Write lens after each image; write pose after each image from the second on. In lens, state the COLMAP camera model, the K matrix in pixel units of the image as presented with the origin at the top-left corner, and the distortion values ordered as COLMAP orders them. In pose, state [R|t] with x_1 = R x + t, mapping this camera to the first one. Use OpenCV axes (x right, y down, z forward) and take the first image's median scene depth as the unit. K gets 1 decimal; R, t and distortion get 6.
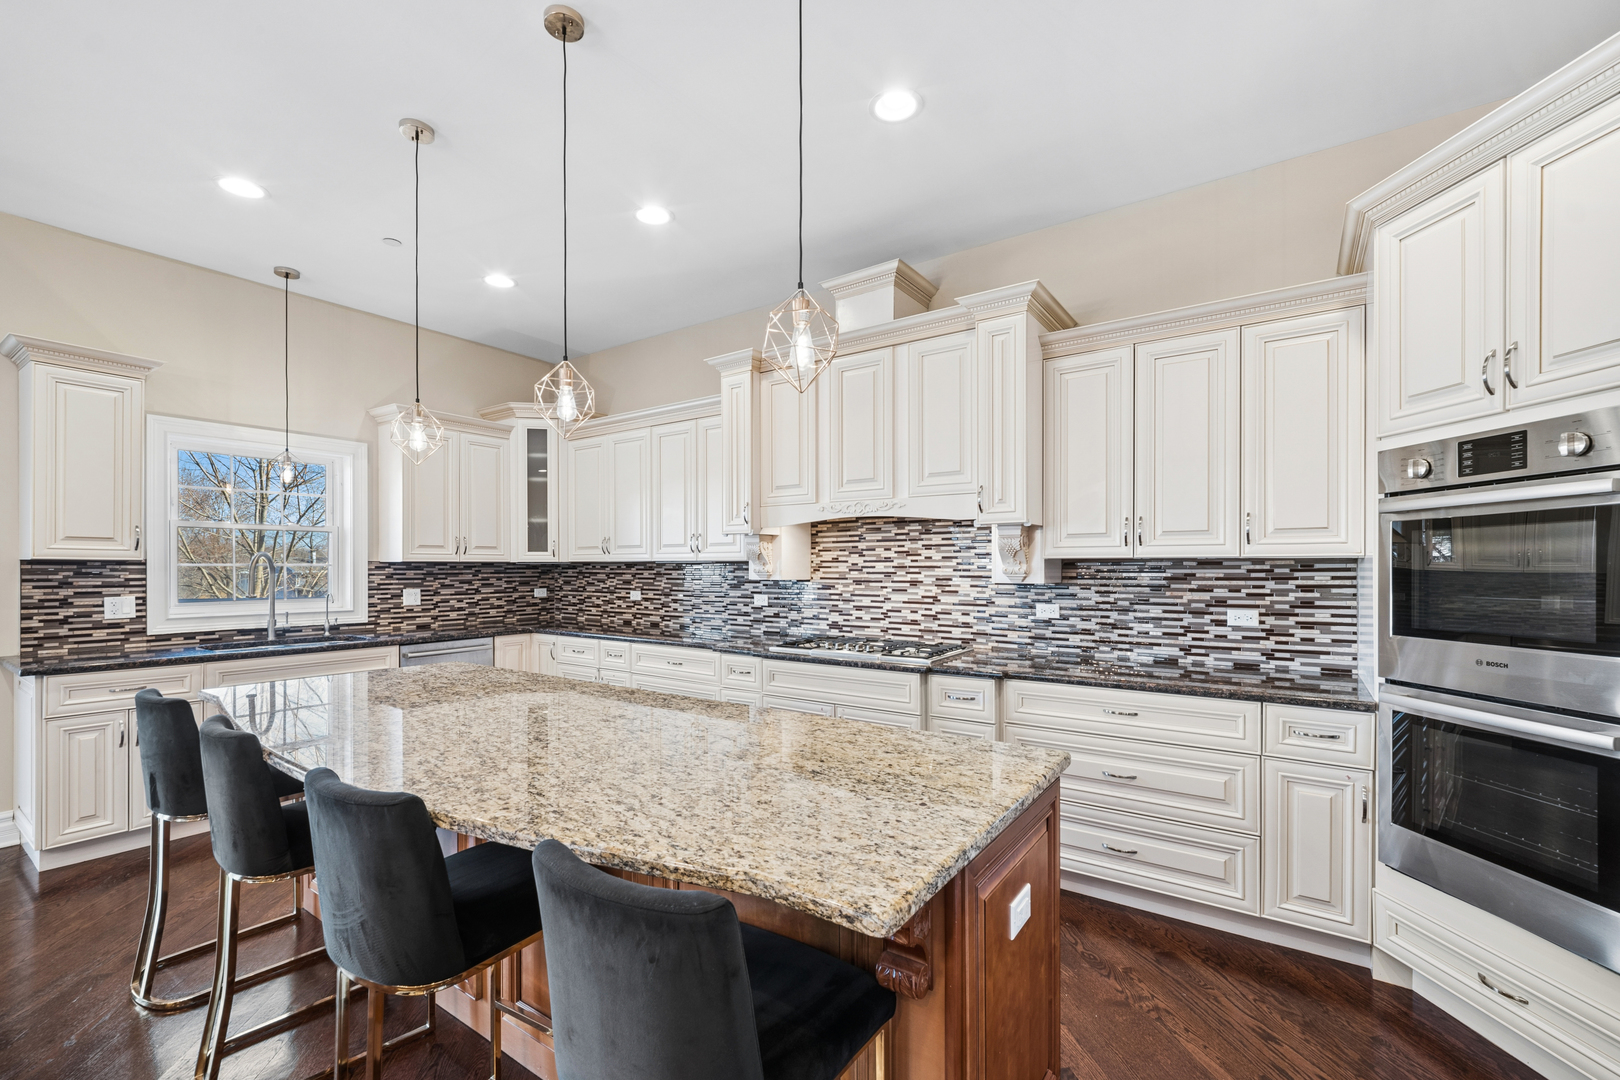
lens RADIAL K [[687.3, 0, 804.2], [0, 687.3, 567.0], [0, 0, 1]] dist [0.002248, 0.000216]
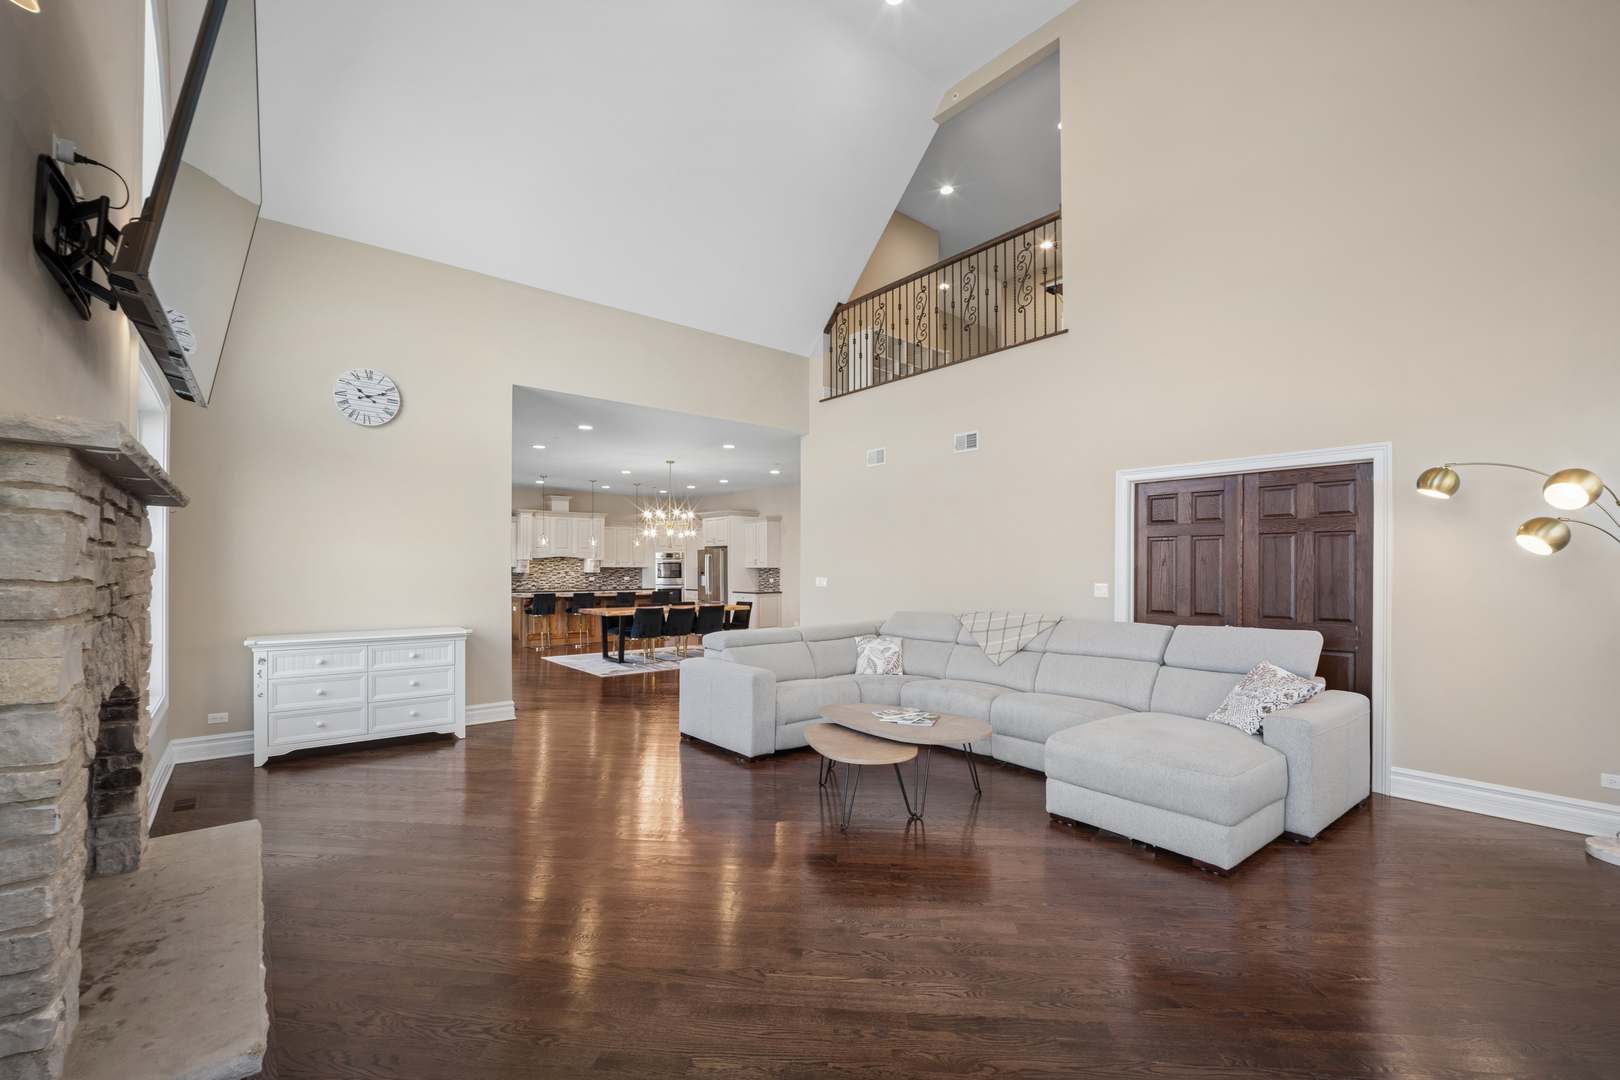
lens RADIAL K [[677.2, 0, 810.1], [0, 677.2, 547.3], [0, 0, 1]] dist [-0.017035, -0.000082]
pose [[0.284418, 0.034702, 0.958072, -3.175796], [0.002740, 0.999311, -0.037009, 0.023248], [-0.958697, 0.013151, 0.284127, -1.485533]]
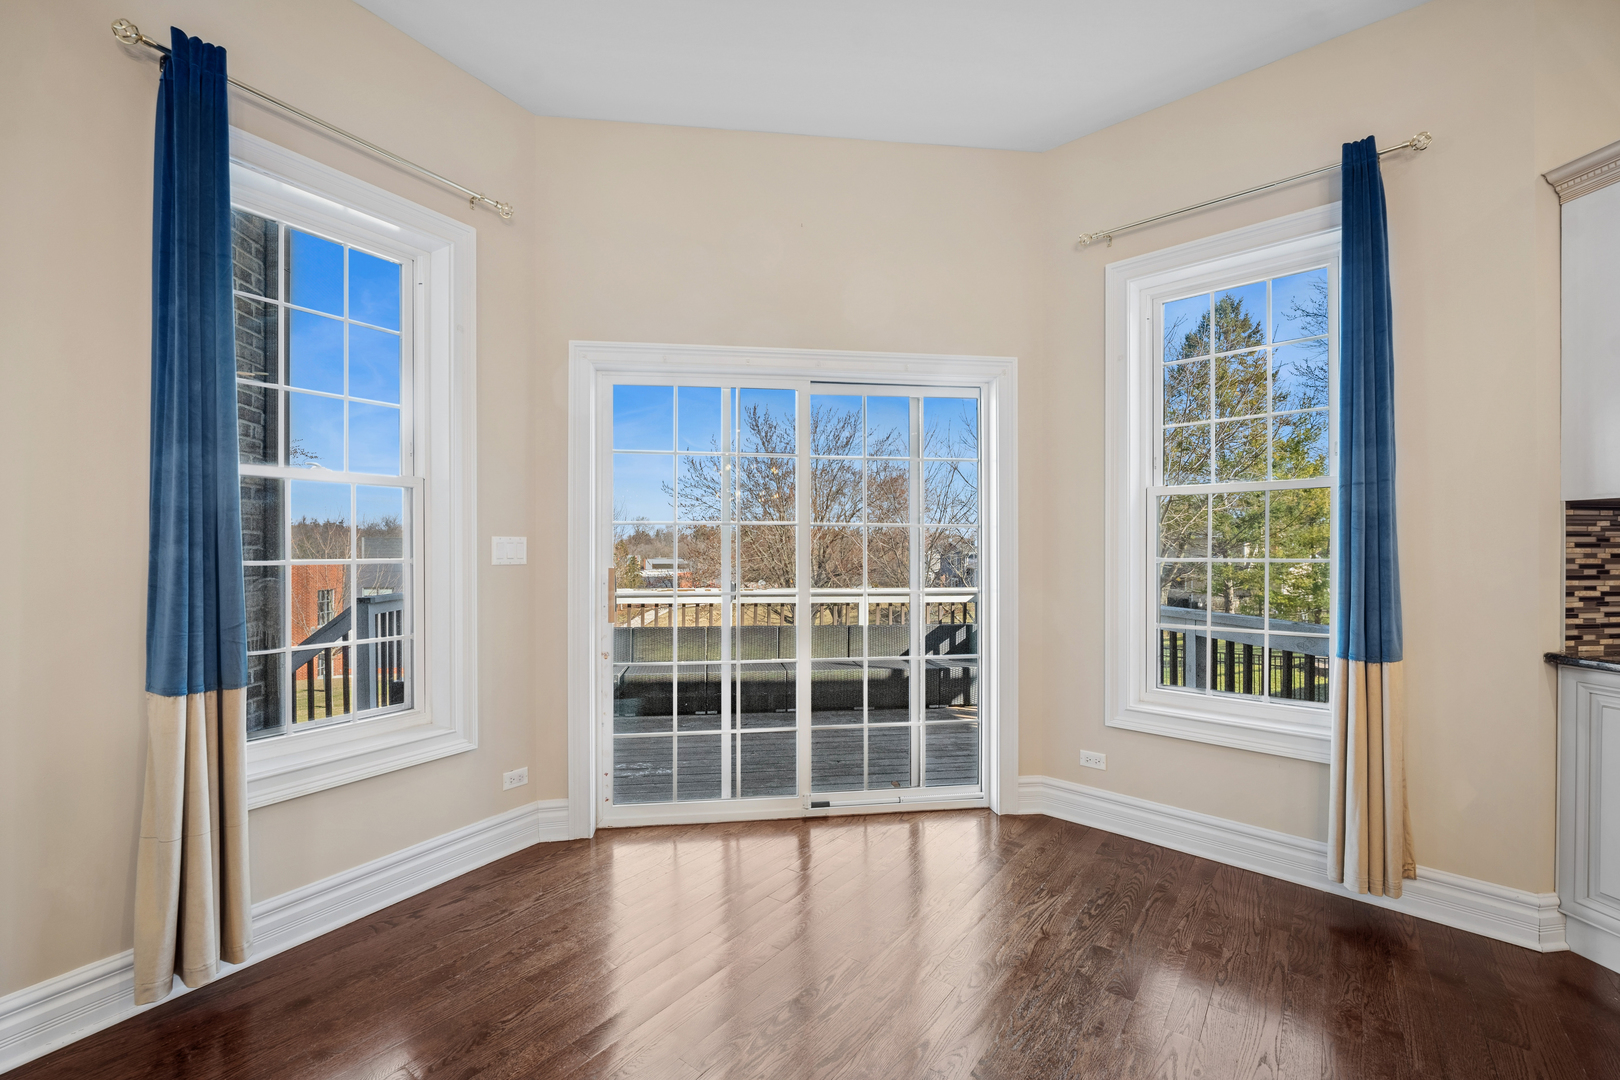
lens RADIAL K [[677.2, 0, 810.1], [0, 677.2, 547.3], [0, 0, 1]] dist [-0.017035, -0.000082]
pose [[0.679068, -0.005262, -0.734056, -1.022252], [0.001562, 0.999982, -0.005724, 0.030155], [0.734073, 0.002740, 0.679065, 0.064762]]
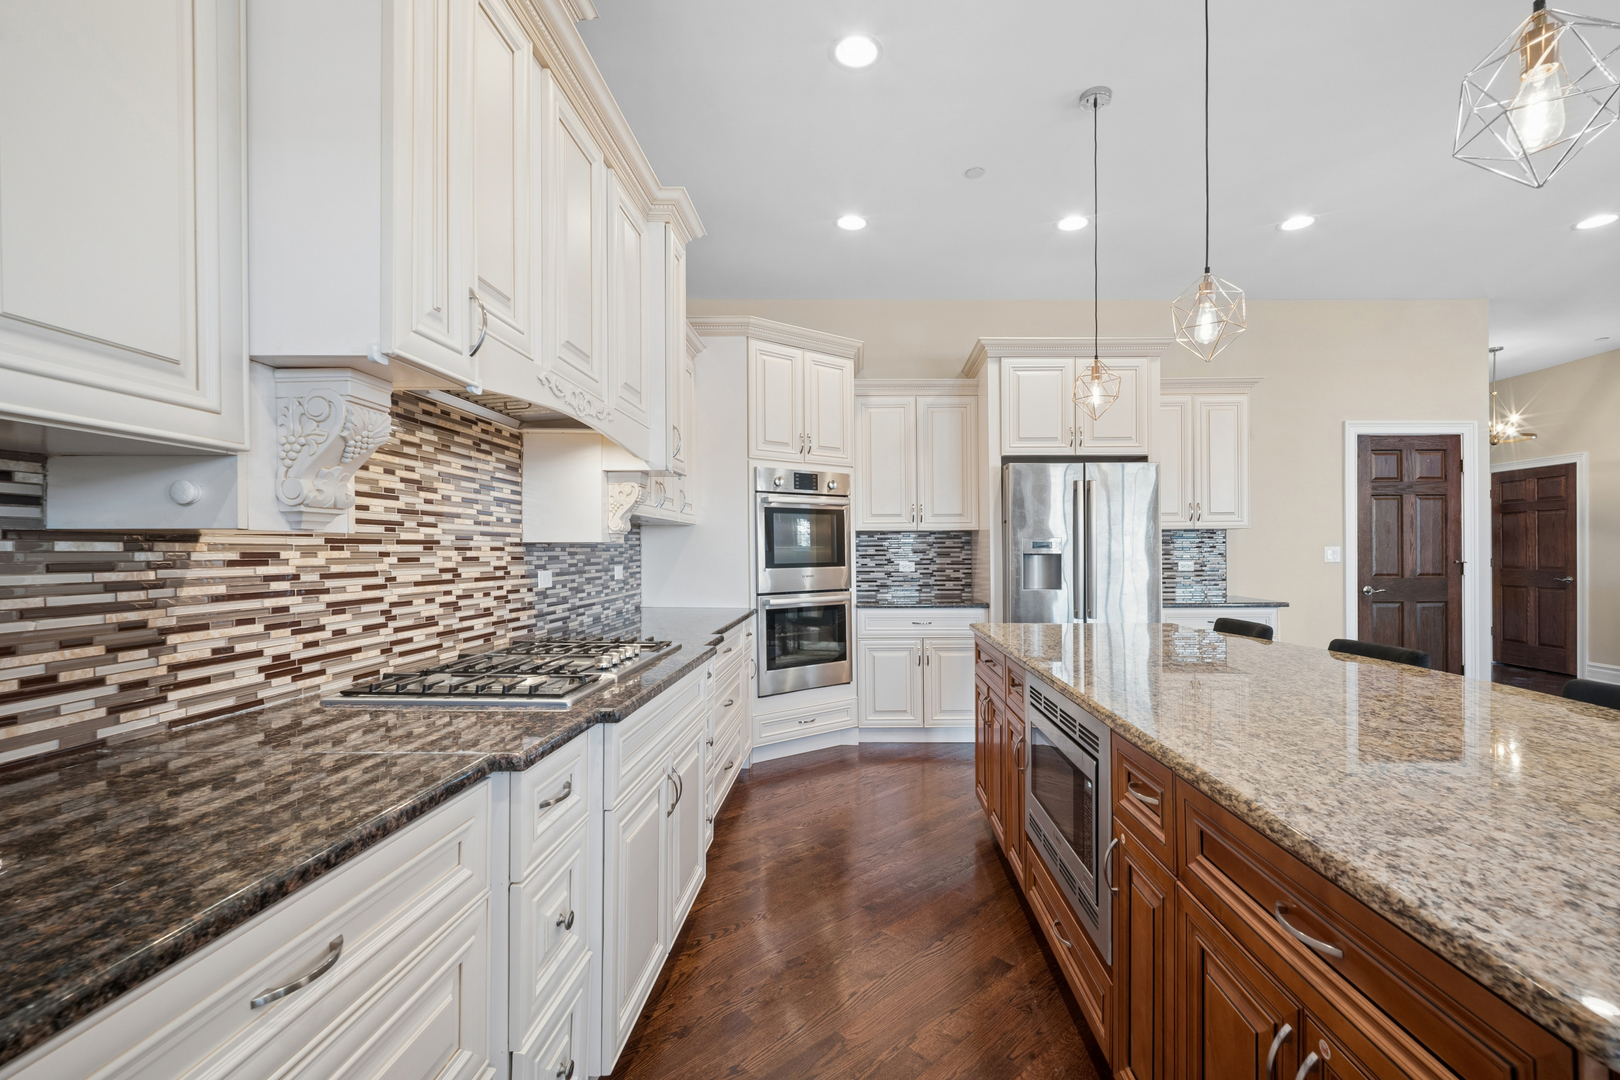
lens RADIAL K [[701.3, 0, 860.5], [0, 701.3, 557.6], [0, 0, 1]] dist [-0.000843, 0.000068]
pose [[-0.577298, -0.006589, 0.816507, -0.463117], [0.002211, 0.999951, 0.009632, 0.029475], [-0.816531, 0.007366, -0.577255, 1.063751]]
